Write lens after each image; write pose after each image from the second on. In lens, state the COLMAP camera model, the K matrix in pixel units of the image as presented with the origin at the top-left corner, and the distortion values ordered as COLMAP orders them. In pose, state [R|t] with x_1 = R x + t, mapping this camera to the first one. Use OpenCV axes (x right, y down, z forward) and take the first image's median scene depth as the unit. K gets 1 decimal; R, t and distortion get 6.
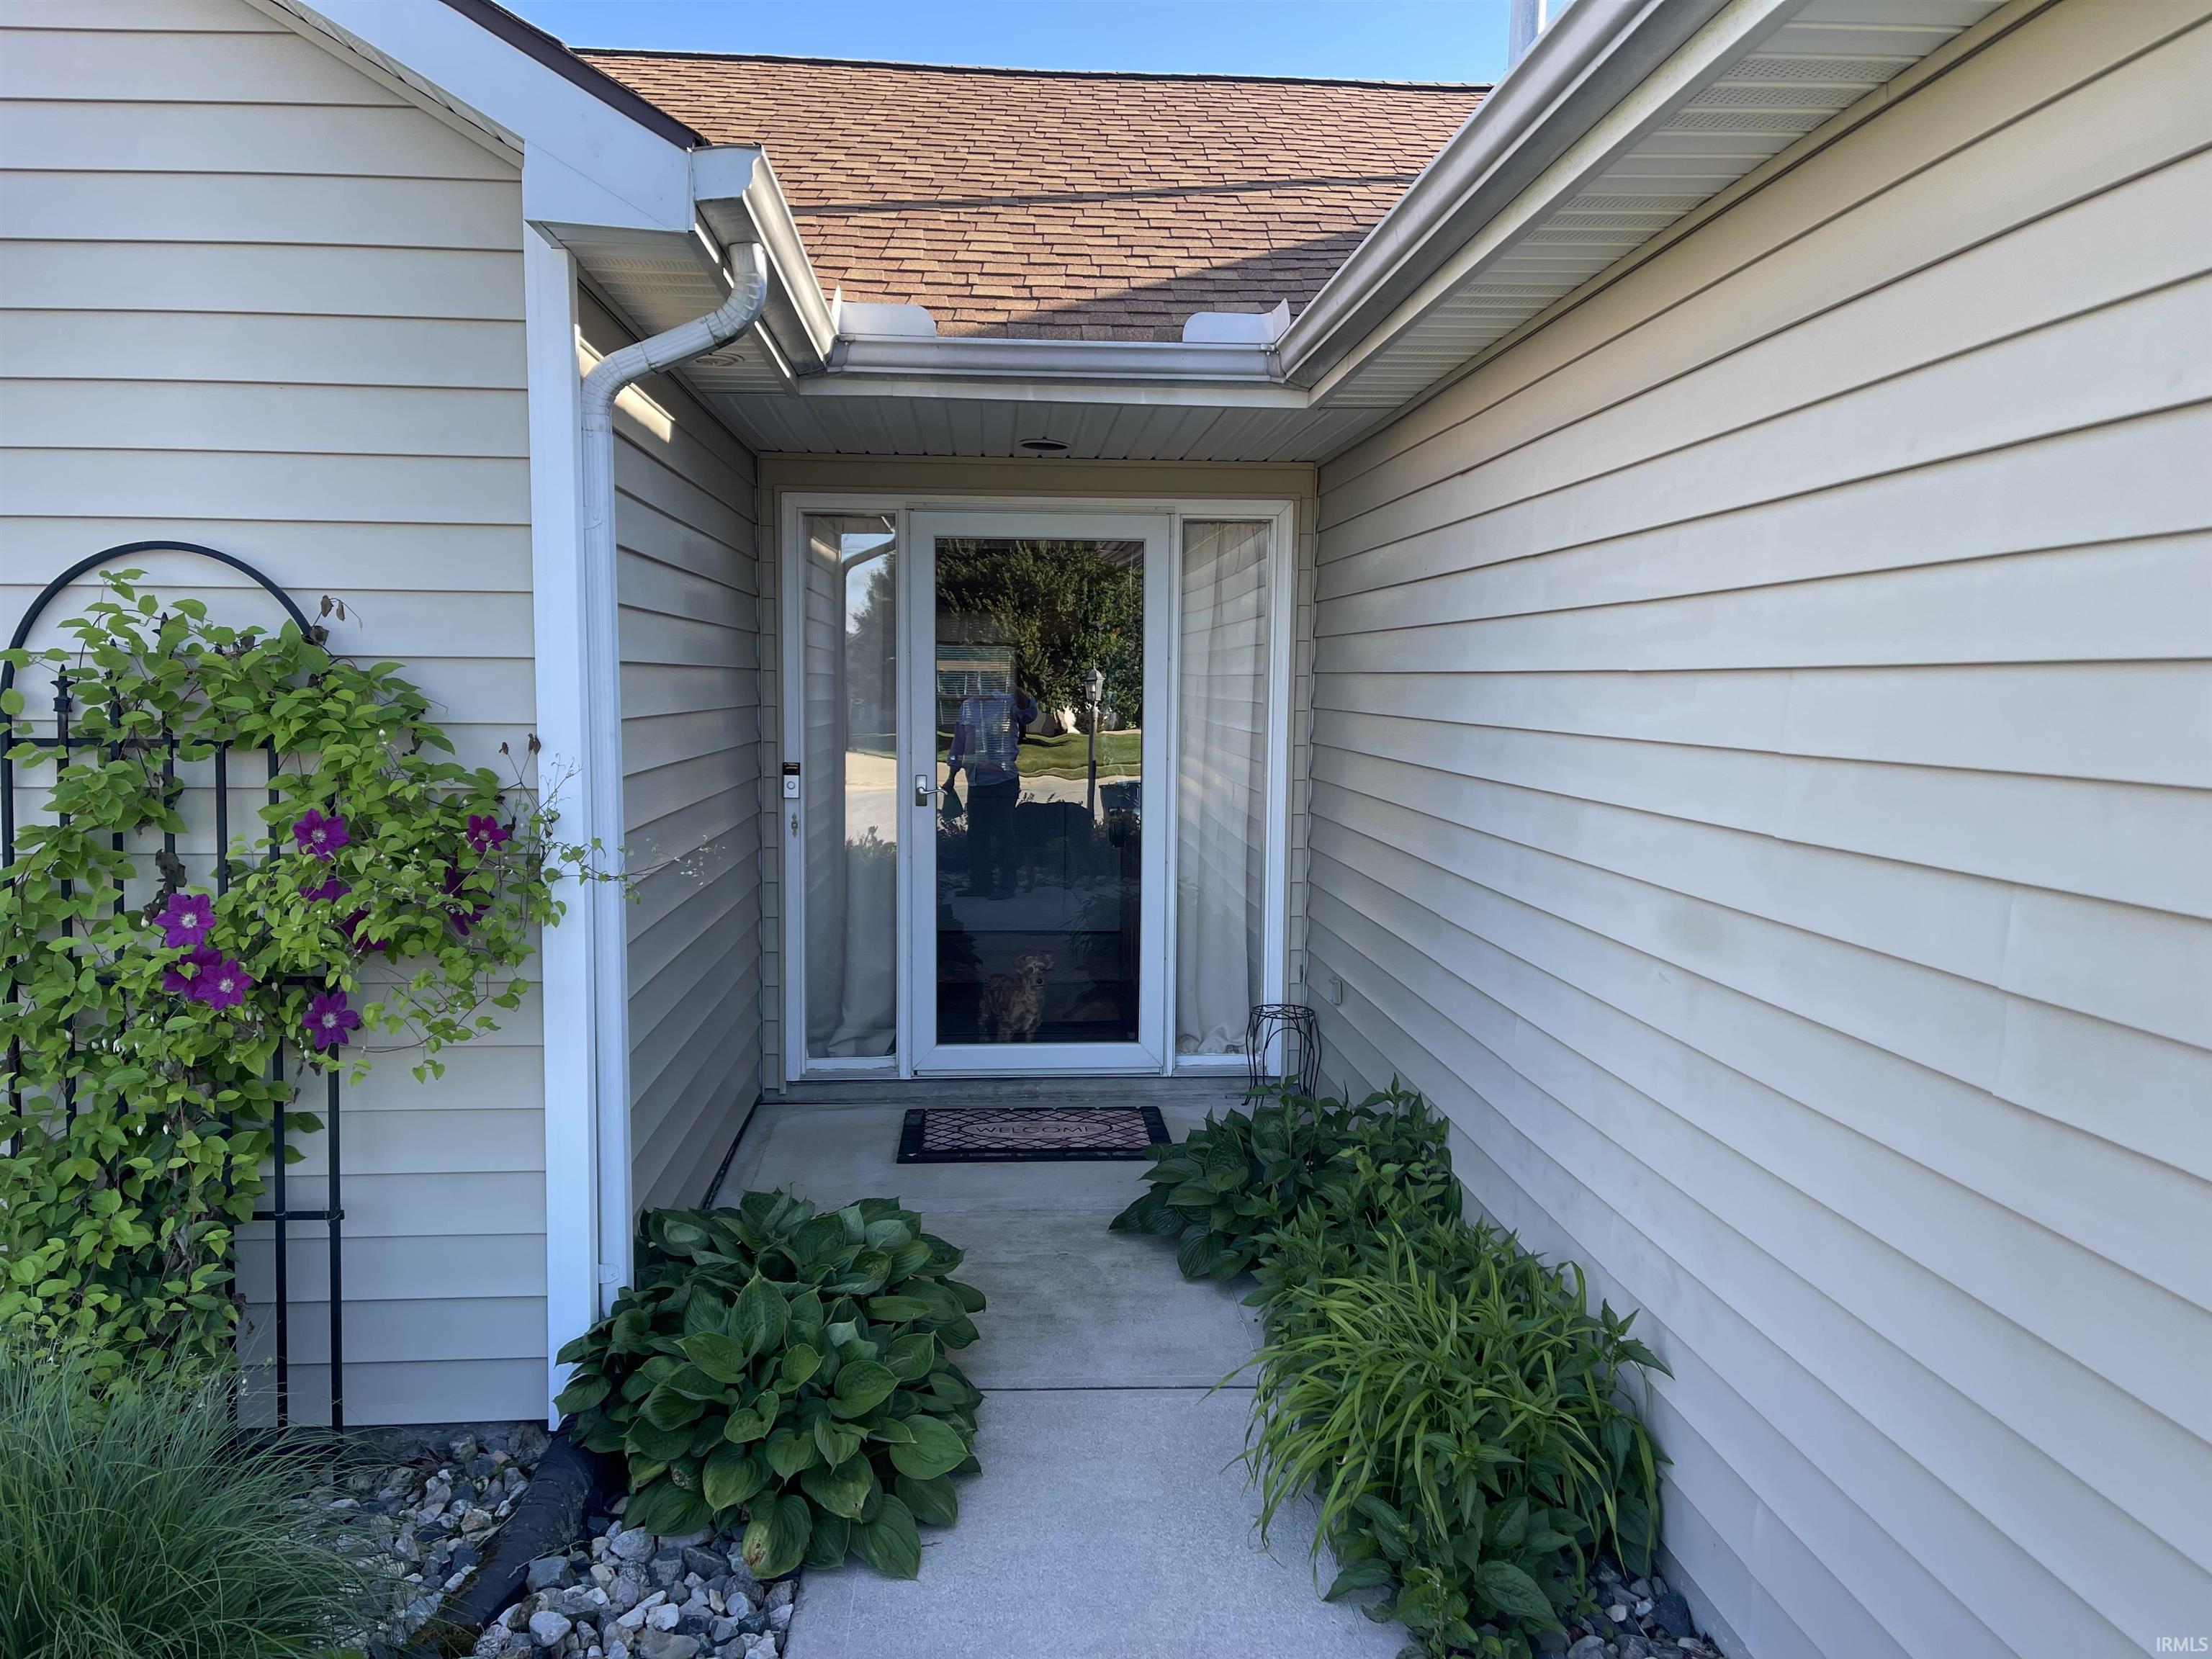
lens RADIAL K [[1639.1, 0, 1099.3], [0, 1639.1, 831.2], [0, 0, 1]] dist [0.026422, -0.002883]
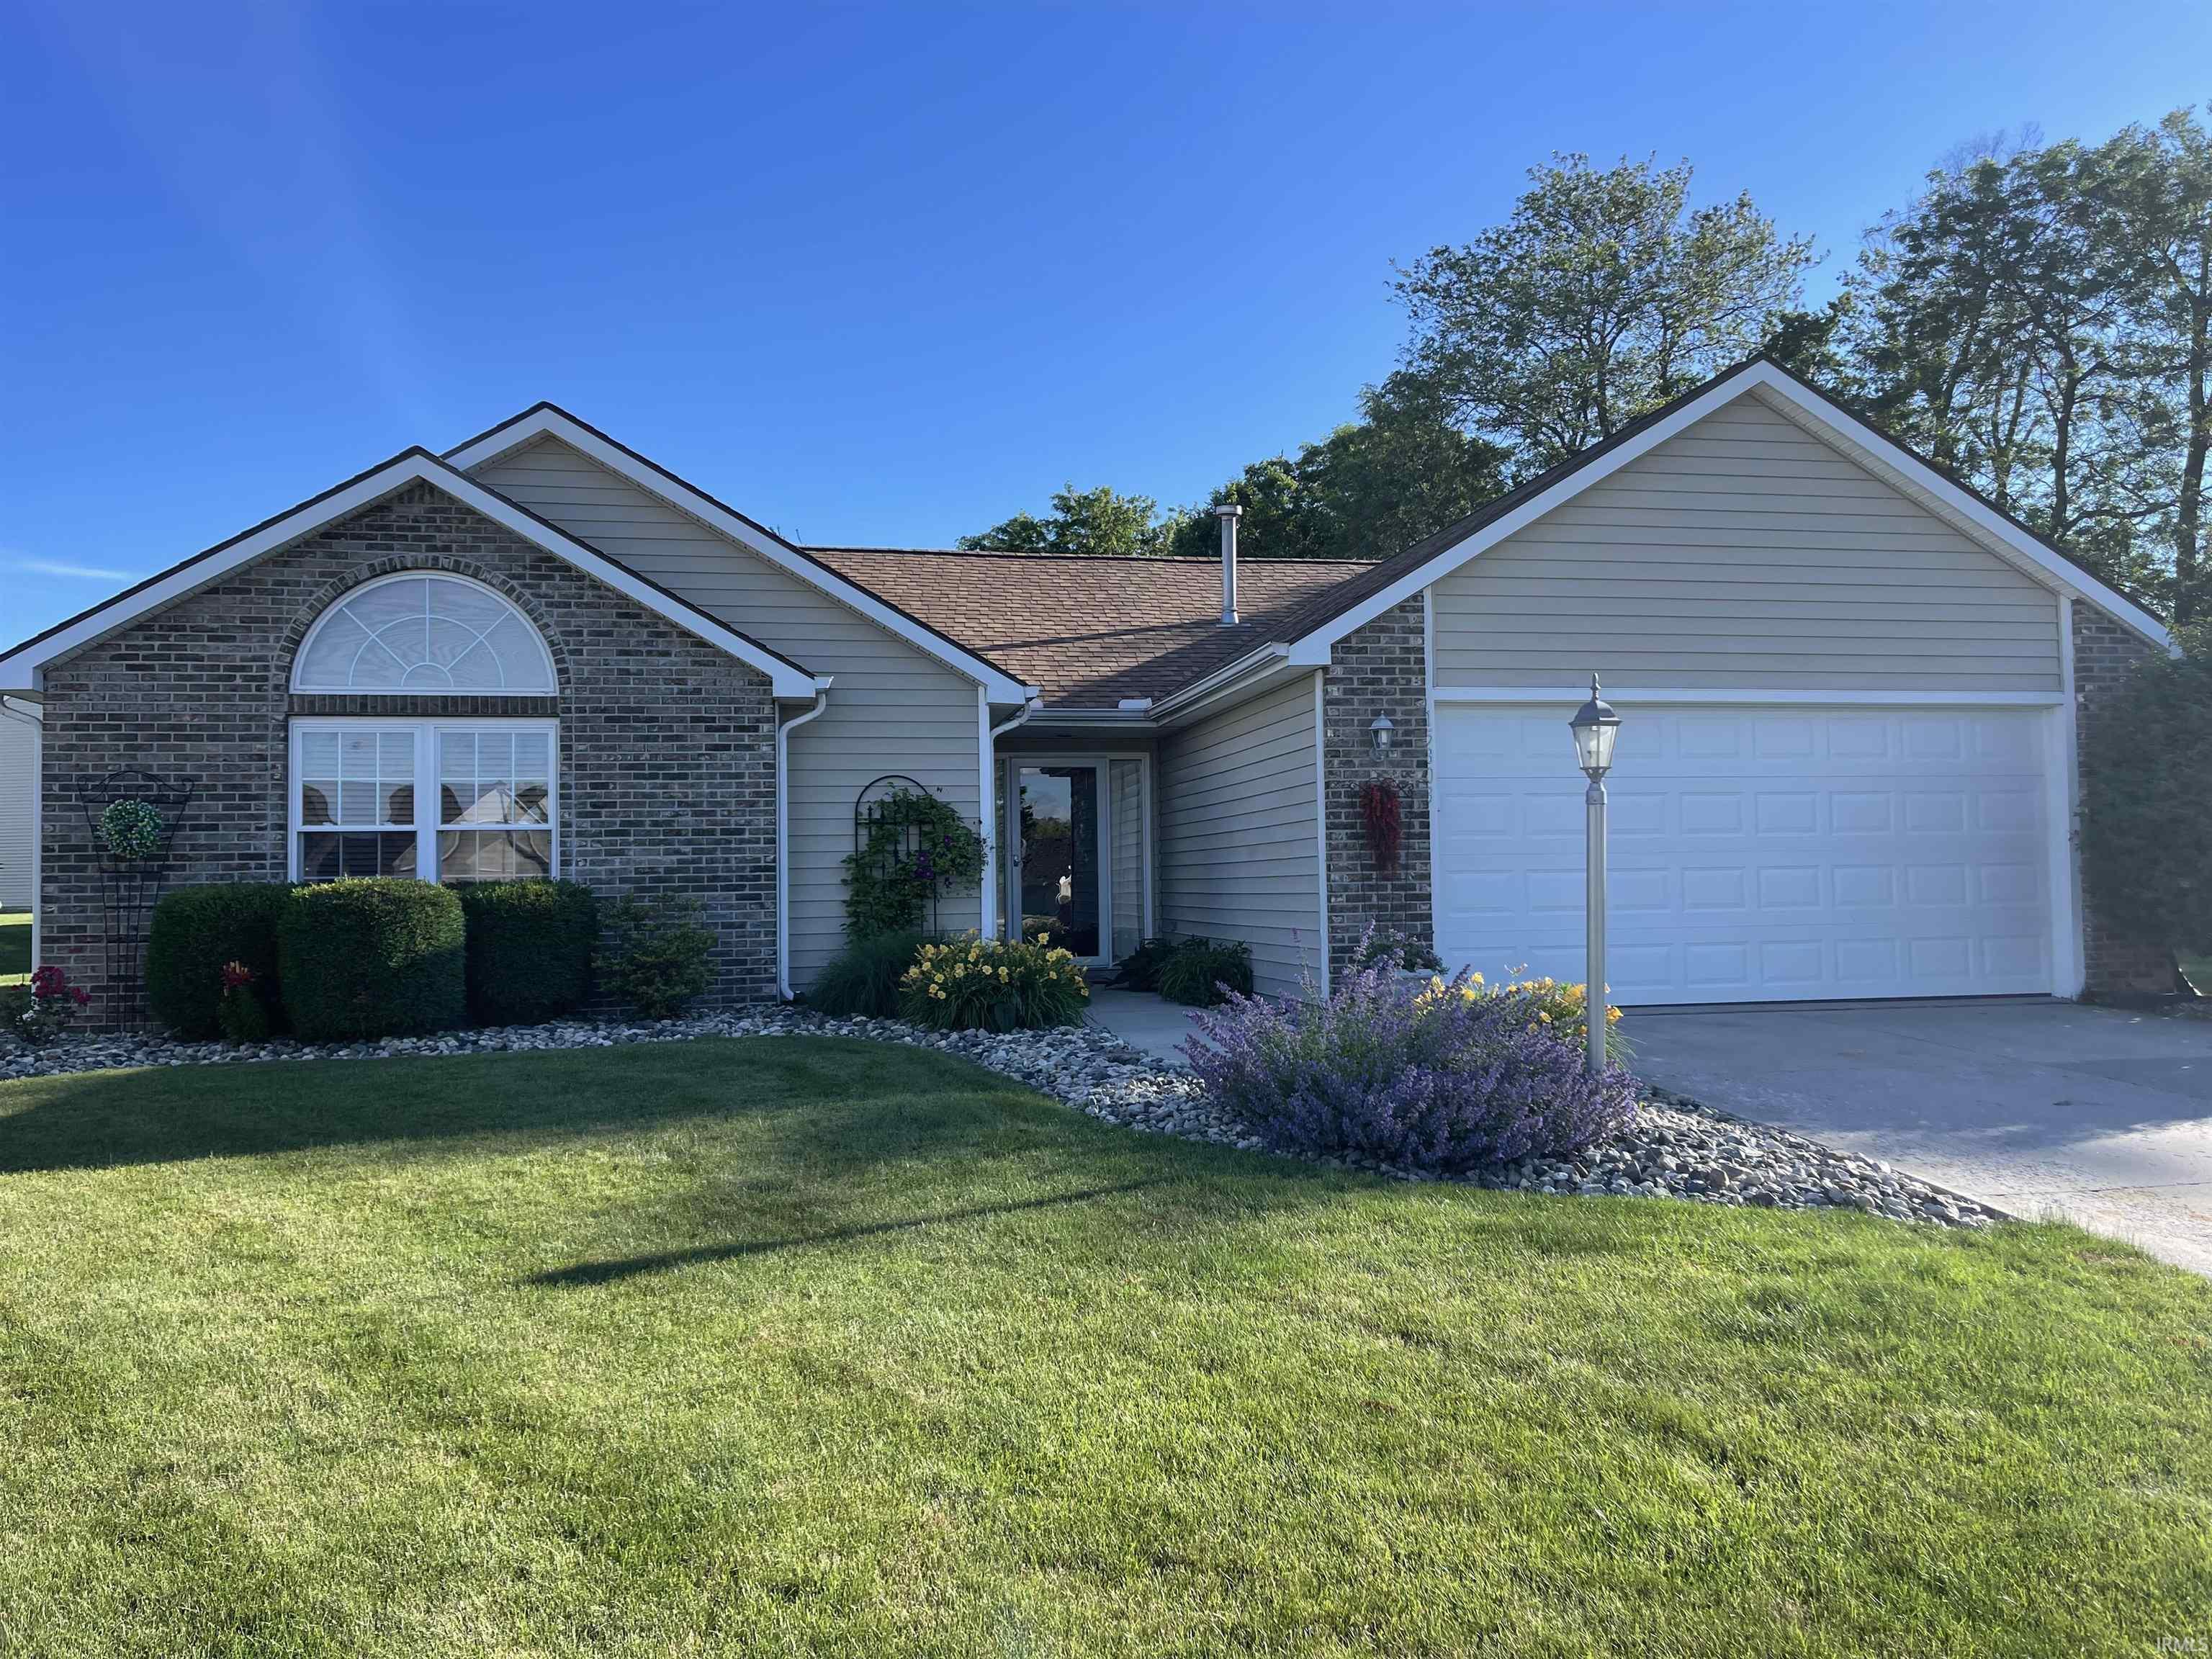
lens RADIAL K [[1664.8, 0, 1106.0], [0, 1664.8, 829.5], [0, 0, 1]] dist [0.029646, -0.002812]
pose [[0.992650, -0.024616, 0.118491, -0.529358], [0.039875, 0.990948, -0.128189, 0.516418], [-0.114263, 0.131972, 0.984646, -3.163195]]
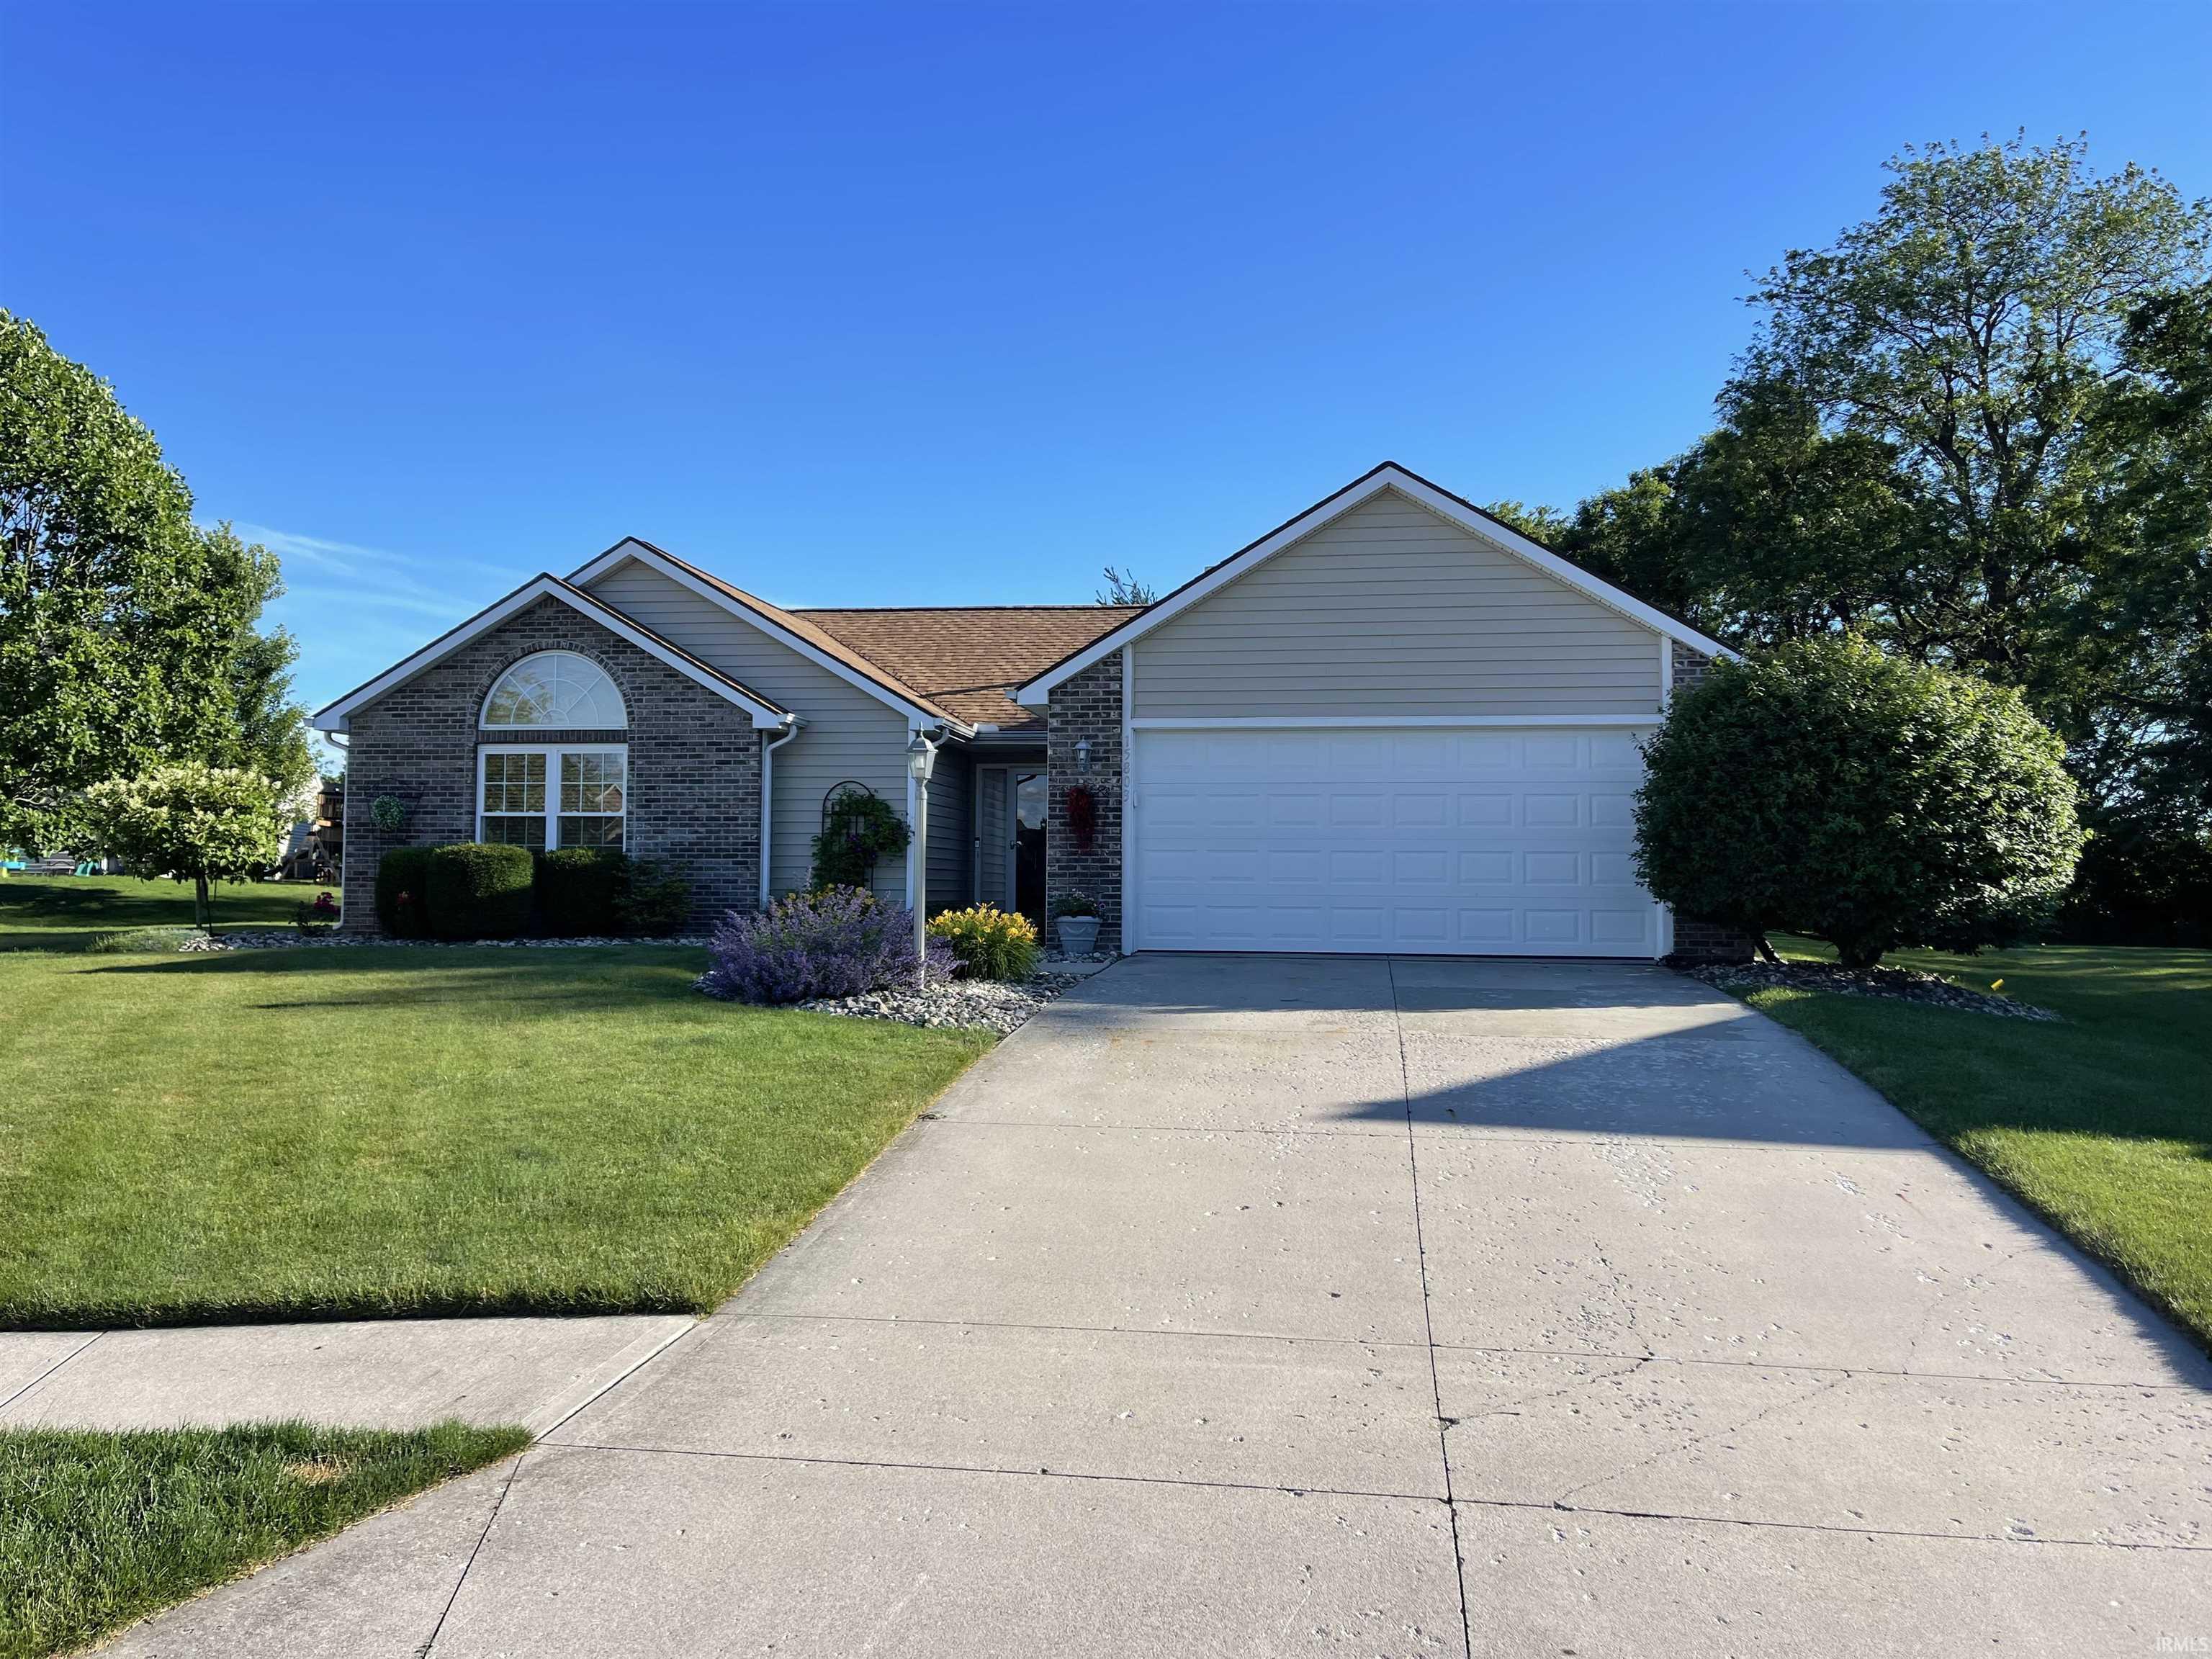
lens RADIAL K [[1639.1, 0, 1099.3], [0, 1639.1, 831.2], [0, 0, 1]] dist [0.026422, -0.002883]
pose [[0.976974, -0.013905, -0.212906, 1.575589], [-0.014697, 0.991117, -0.132175, 0.773783], [0.212853, 0.132261, 0.968091, -4.519076]]
